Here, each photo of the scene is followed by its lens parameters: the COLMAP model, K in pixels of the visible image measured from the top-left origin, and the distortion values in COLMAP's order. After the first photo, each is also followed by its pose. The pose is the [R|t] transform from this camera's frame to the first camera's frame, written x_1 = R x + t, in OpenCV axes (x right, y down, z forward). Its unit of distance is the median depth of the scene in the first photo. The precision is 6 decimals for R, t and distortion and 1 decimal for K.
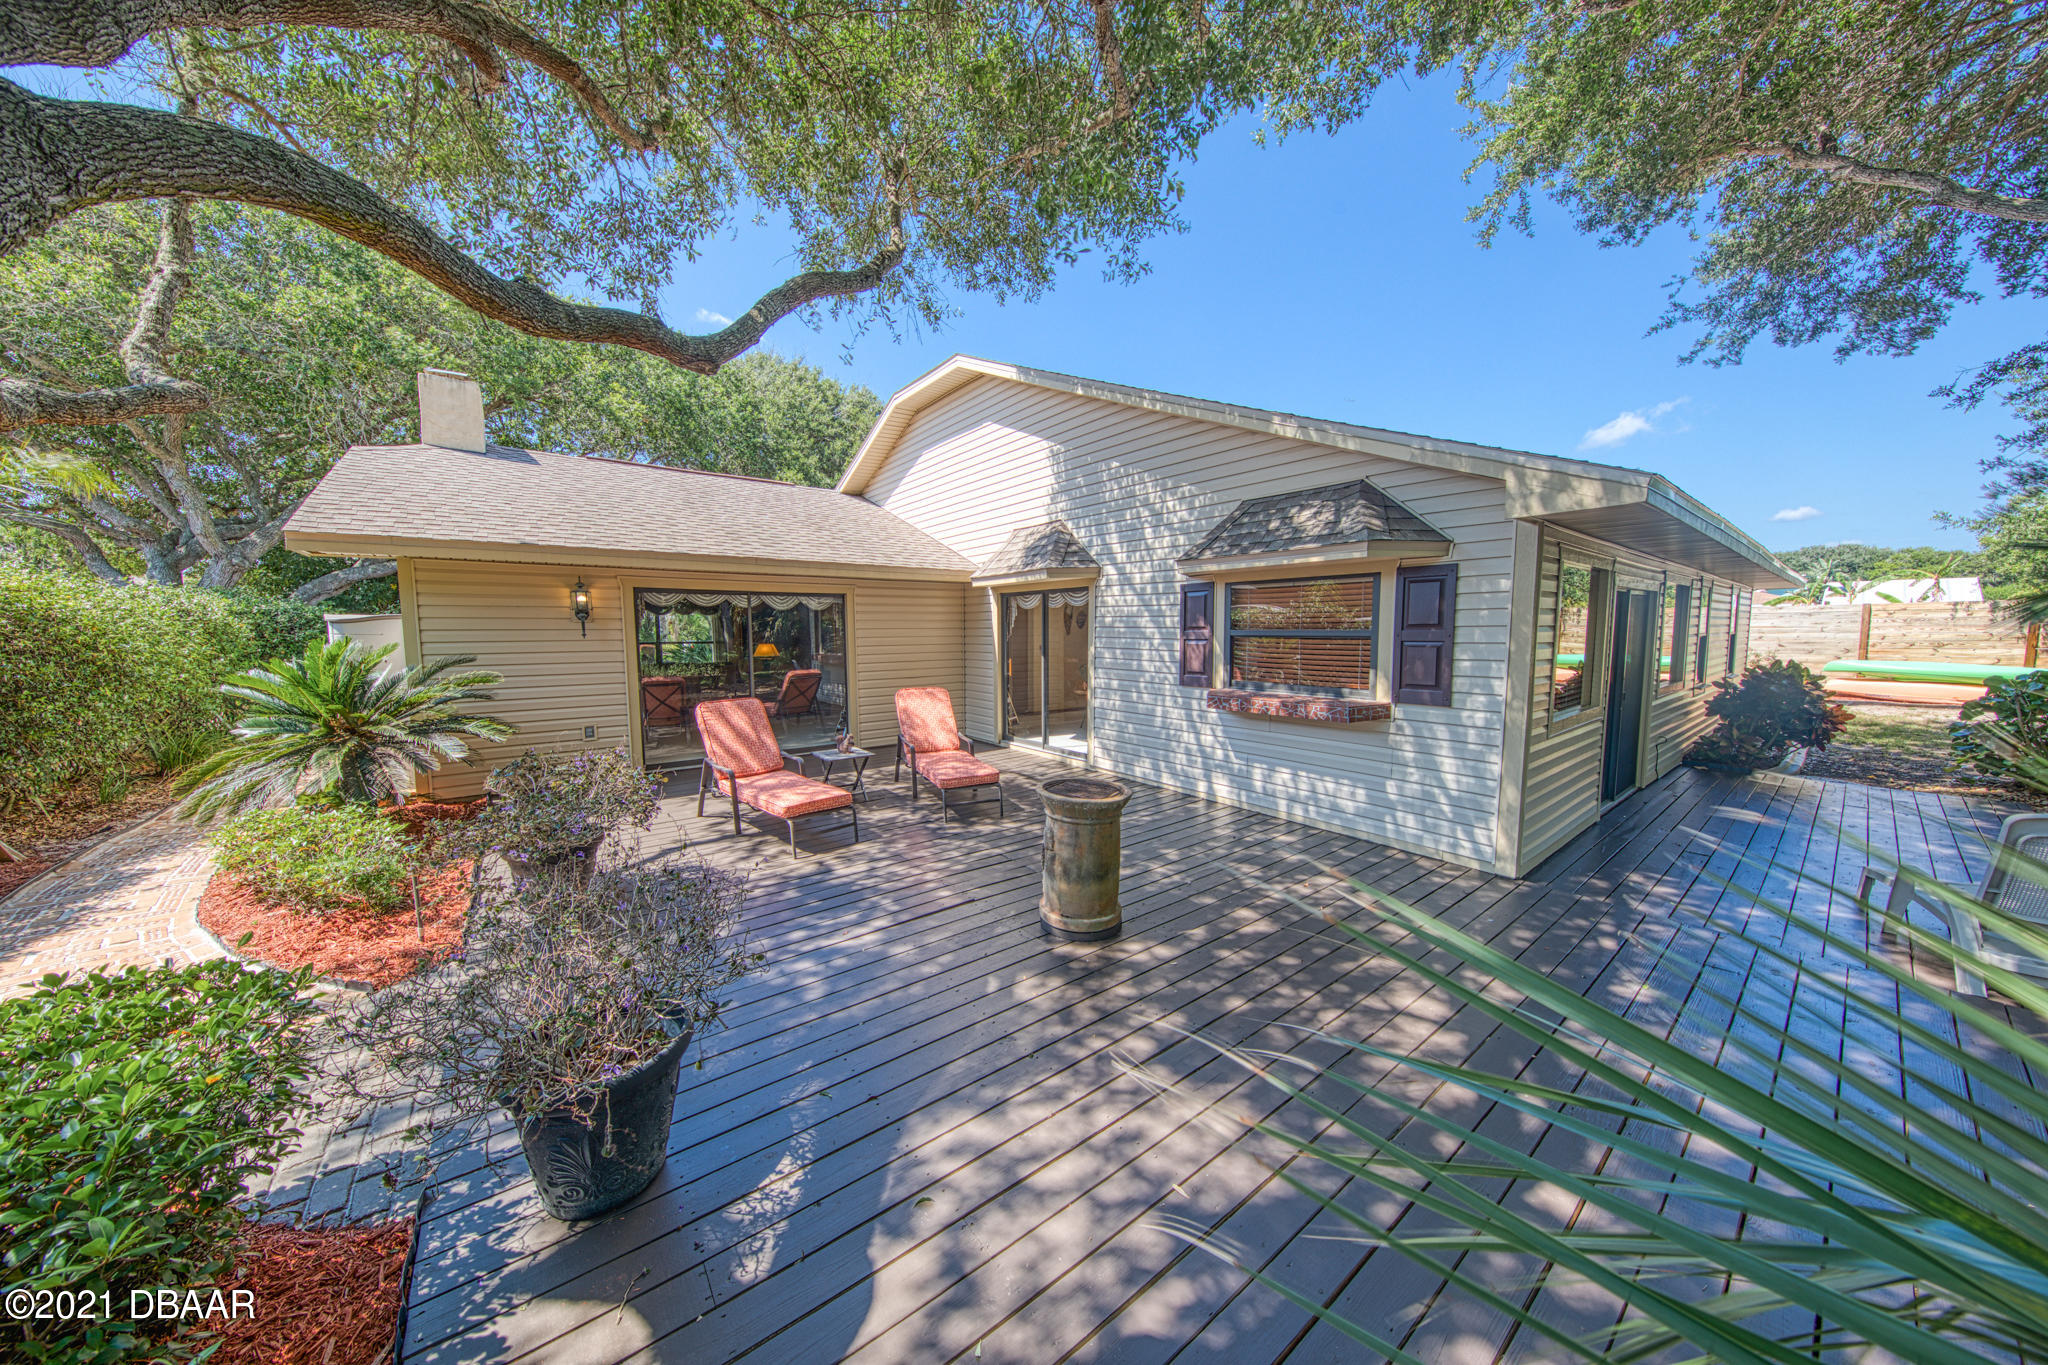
lens RADIAL K [[655.0, 0, 1022.9], [0, 655.0, 683.9], [0, 0, 1]] dist [-0.000339, -0.000016]
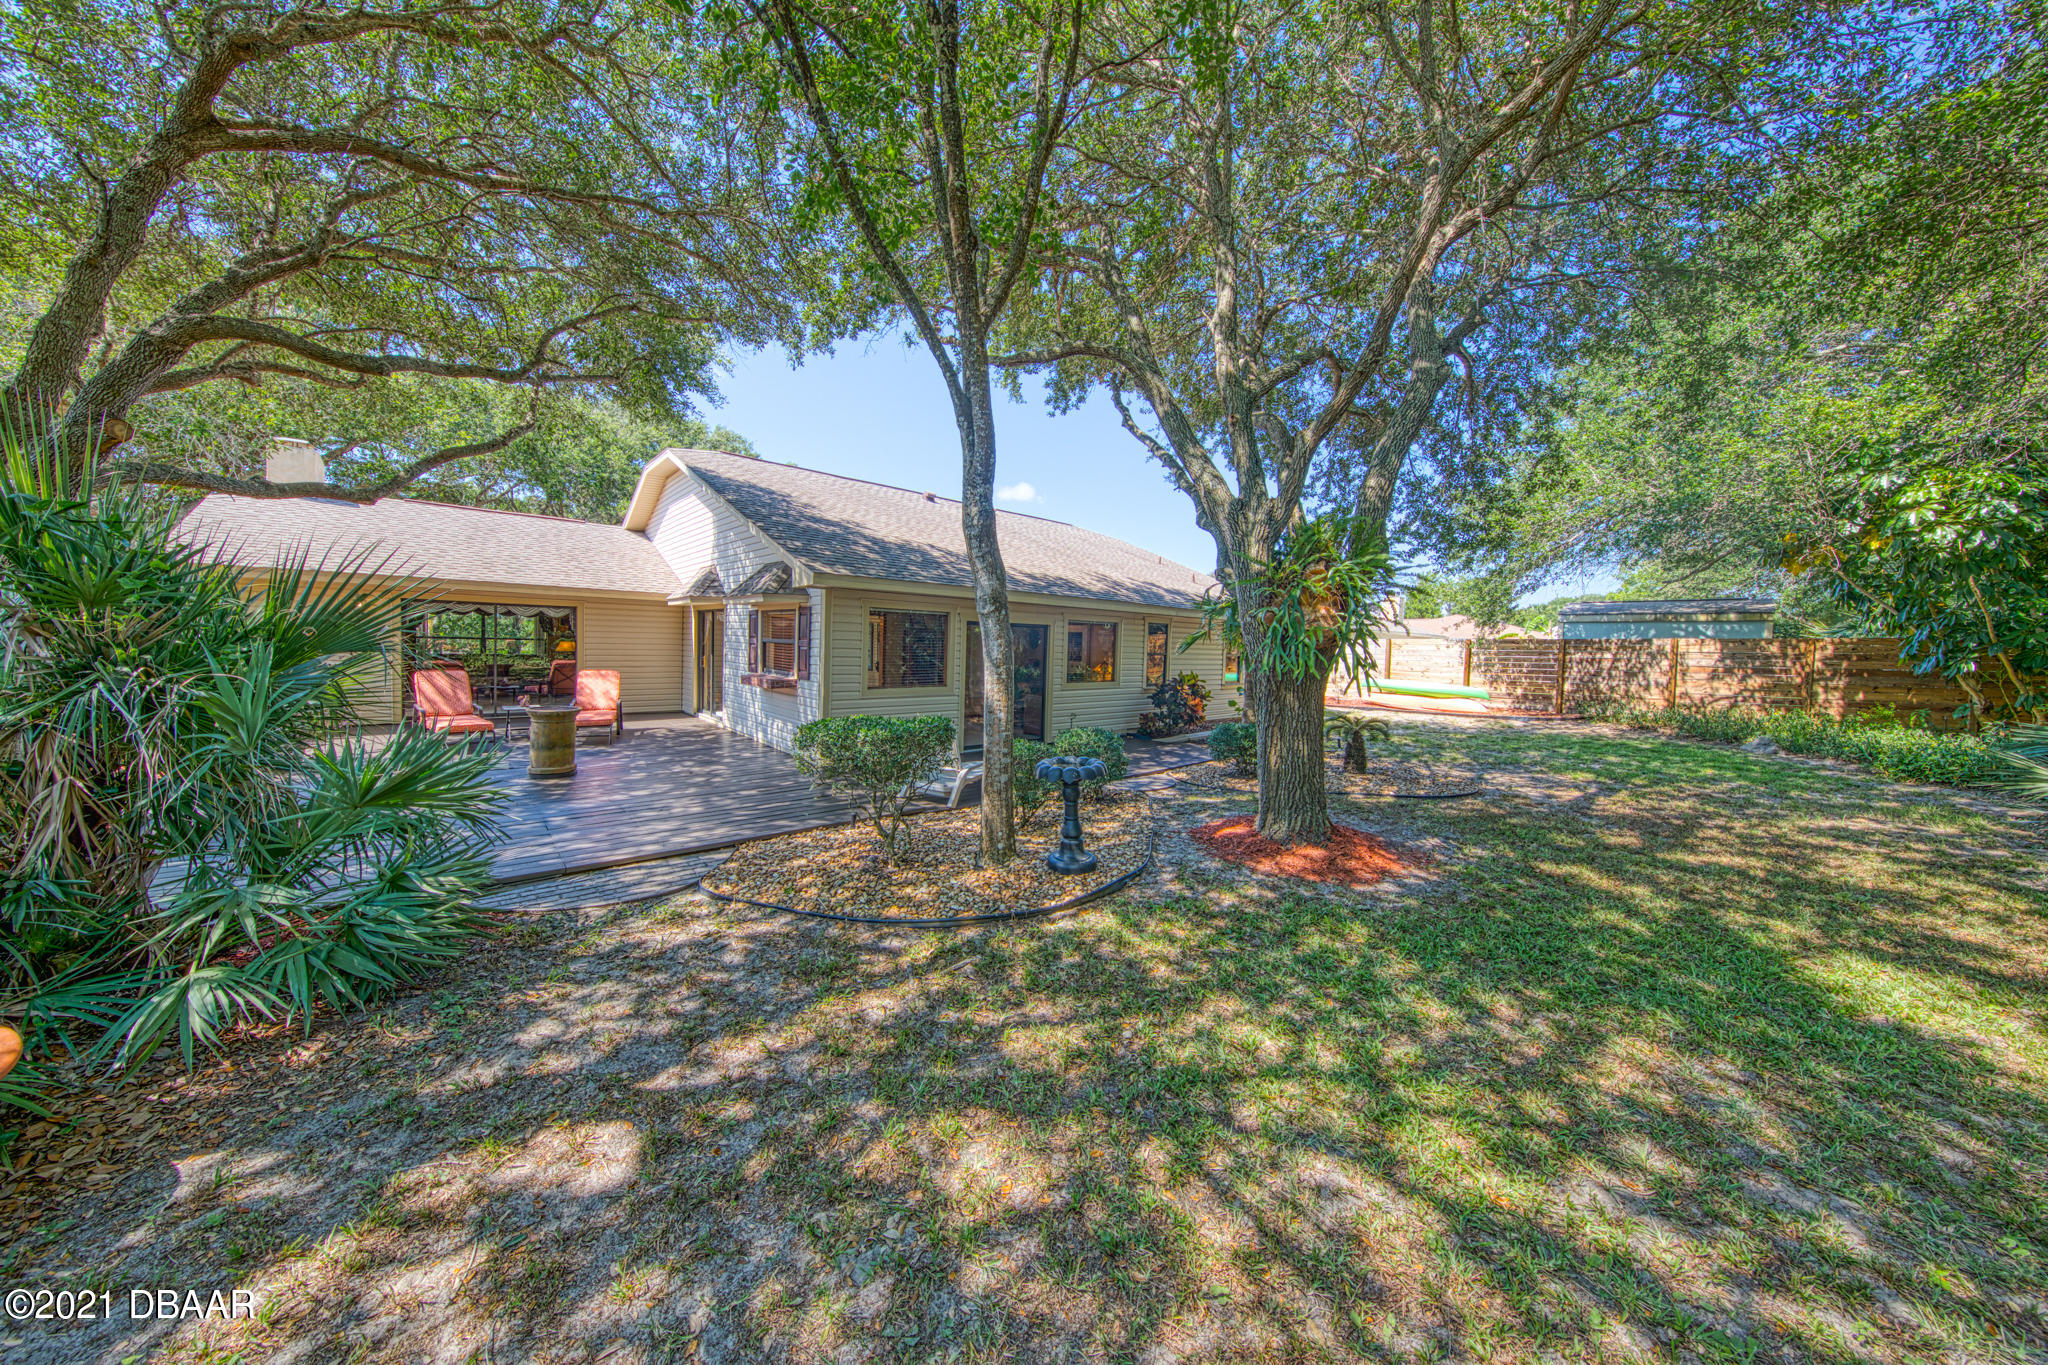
lens RADIAL K [[655.0, 0, 1026.5], [0, 655.0, 674.4], [0, 0, 1]] dist [-0.000339, -0.000016]
pose [[0.997956, 0.031434, 0.055646, 0.964496], [-0.029852, 0.999132, -0.029044, 0.037241], [-0.056511, 0.027324, 0.998028, -0.758537]]
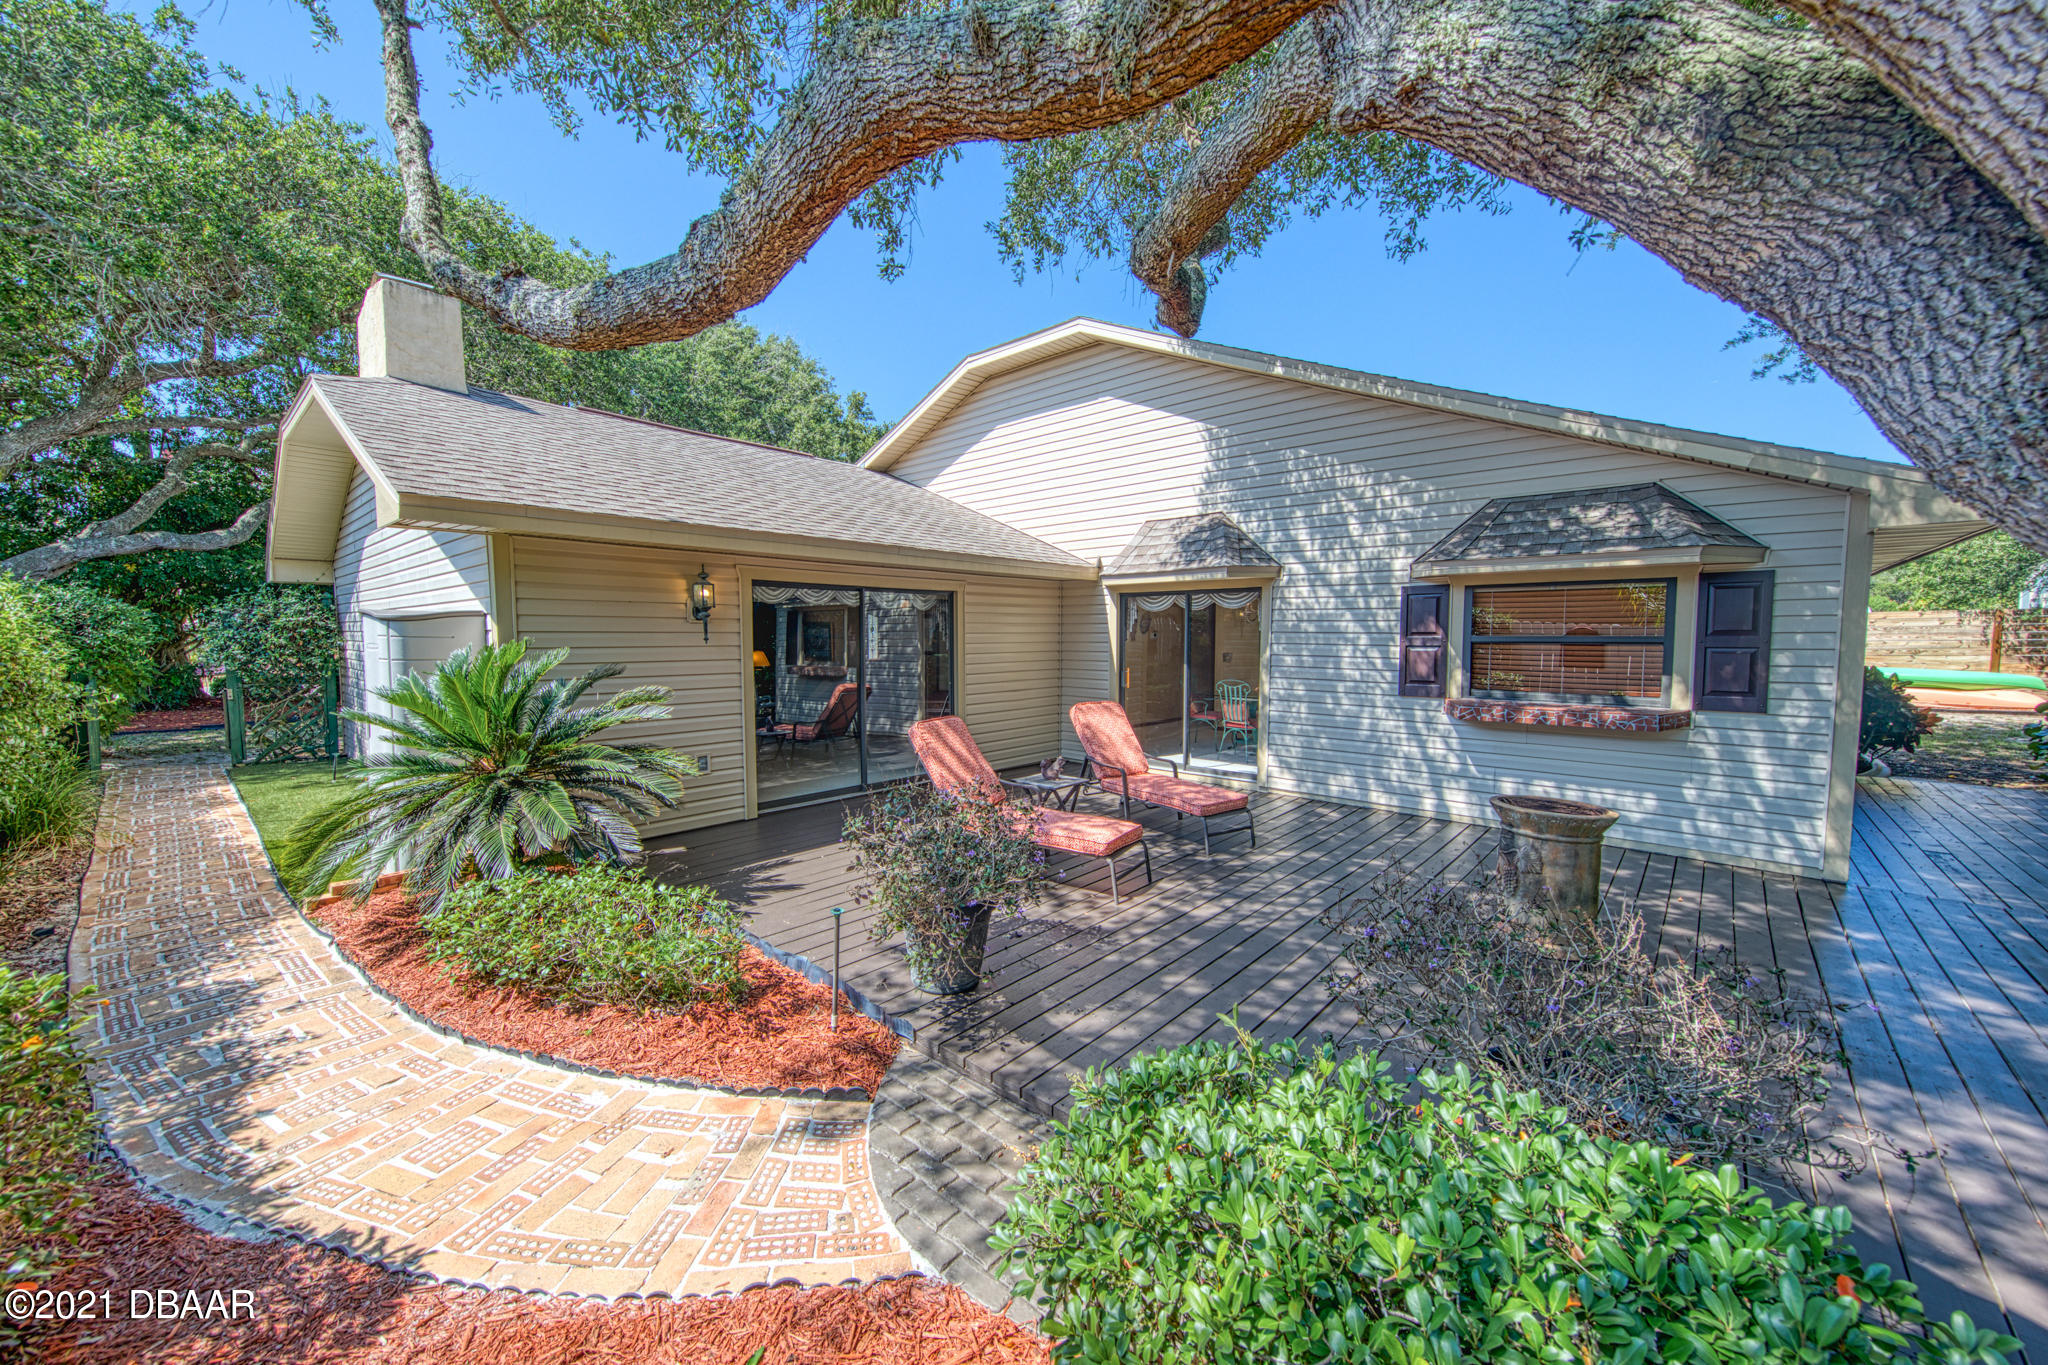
lens RADIAL K [[765.1, 0, 1022.1], [0, 765.1, 681.9], [0, 0, 1]] dist [0.003502, -0.000410]
pose [[0.984875, -0.007380, 0.173111, -0.513223], [0.010817, 0.999763, -0.018917, -0.001194], [-0.172930, 0.020504, 0.984721, 0.033286]]
